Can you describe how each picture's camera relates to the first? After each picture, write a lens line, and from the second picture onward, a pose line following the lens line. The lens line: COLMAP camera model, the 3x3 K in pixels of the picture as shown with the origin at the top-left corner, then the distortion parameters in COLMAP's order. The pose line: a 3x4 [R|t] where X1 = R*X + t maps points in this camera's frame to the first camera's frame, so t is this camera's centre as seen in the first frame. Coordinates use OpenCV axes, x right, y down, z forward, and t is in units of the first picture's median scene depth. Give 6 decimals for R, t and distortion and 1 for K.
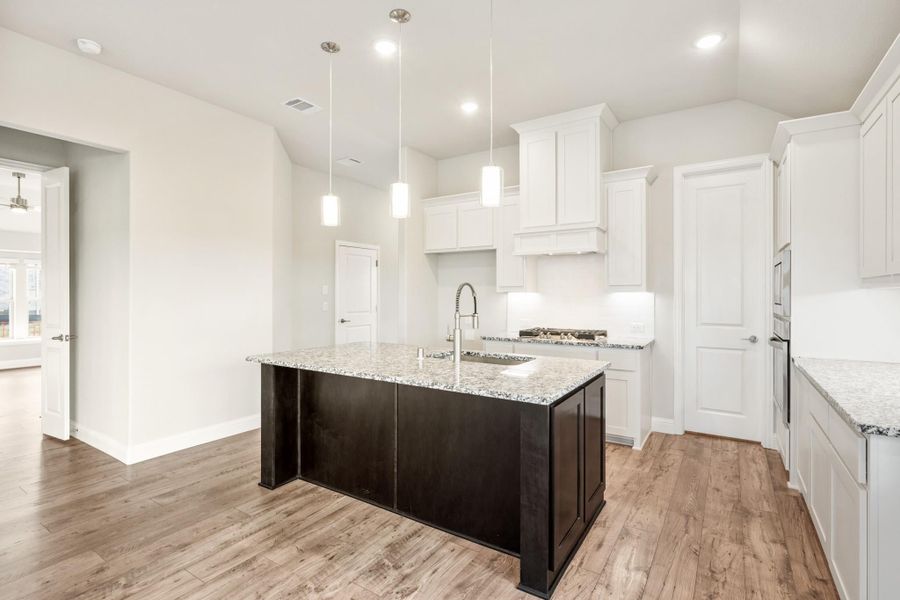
lens RADIAL K [[439.0, 0, 433.8], [0, 439.0, 293.2], [0, 0, 1]] dist [-0.000686, 0.000471]
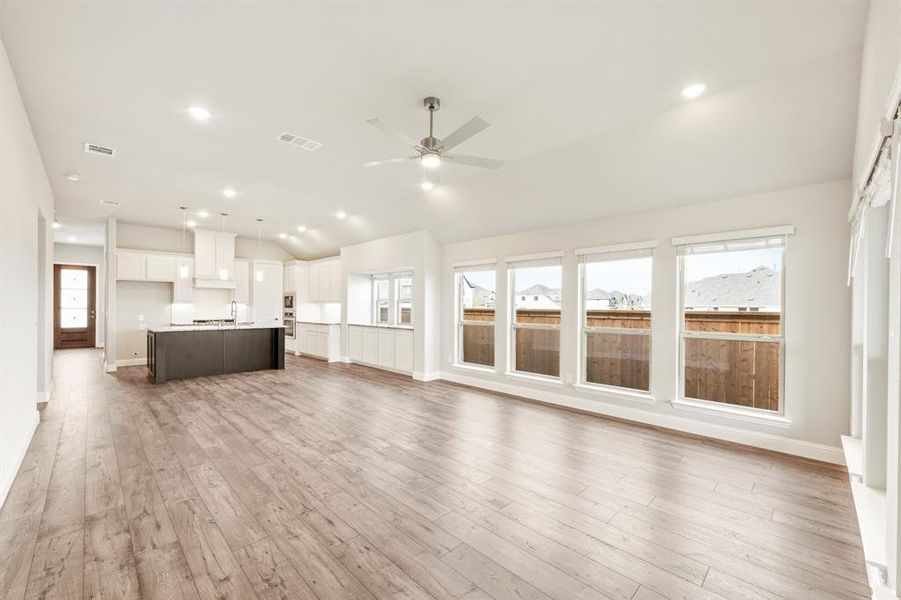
lens RADIAL K [[365.2, 0, 453.4], [0, 365.2, 307.9], [0, 0, 1]] dist [-0.007418, -0.000607]
pose [[0.195717, -0.007425, 0.980632, -1.909292], [-0.007556, 0.999930, 0.009079, -0.010088], [-0.980631, -0.009186, 0.195648, -0.909262]]
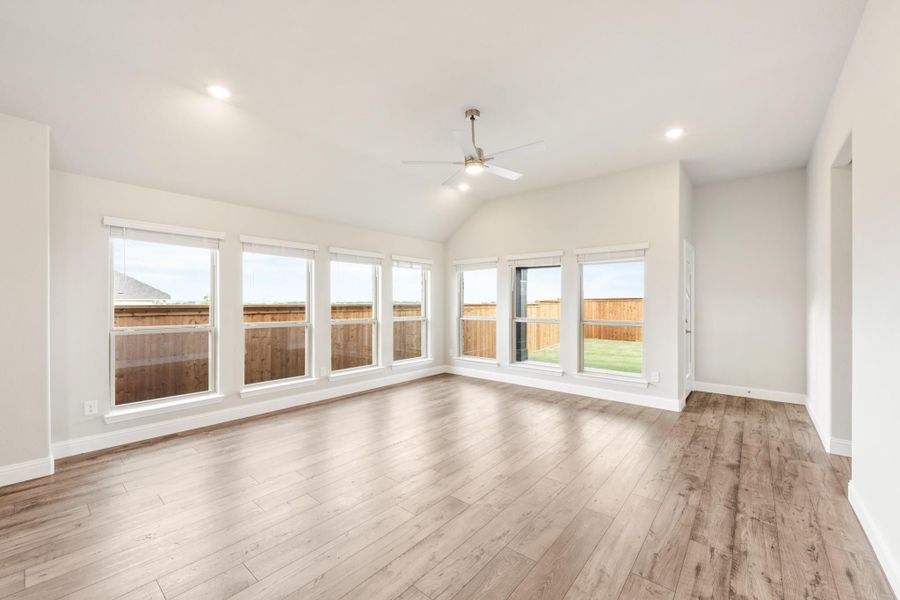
lens RADIAL K [[364.8, 0, 445.6], [0, 364.8, 301.0], [0, 0, 1]] dist [-0.007418, -0.000607]
pose [[-0.993238, -0.004299, 0.116016, -1.021398], [-0.004821, 0.999979, -0.004223, -0.002612], [-0.115995, -0.004754, -0.993238, 0.378247]]
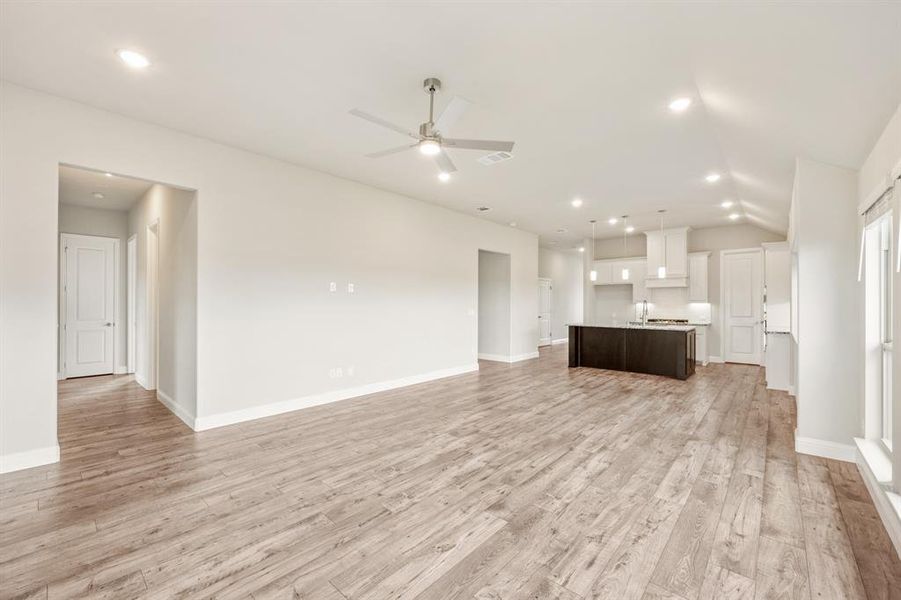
lens RADIAL K [[365.2, 0, 439.8], [0, 365.2, 303.5], [0, 0, 1]] dist [-0.007418, -0.000607]
pose [[0.986747, -0.000337, -0.162263, -0.813449], [0.000702, 0.999997, 0.002194, -0.007417], [0.162262, -0.002278, 0.986745, -1.531710]]
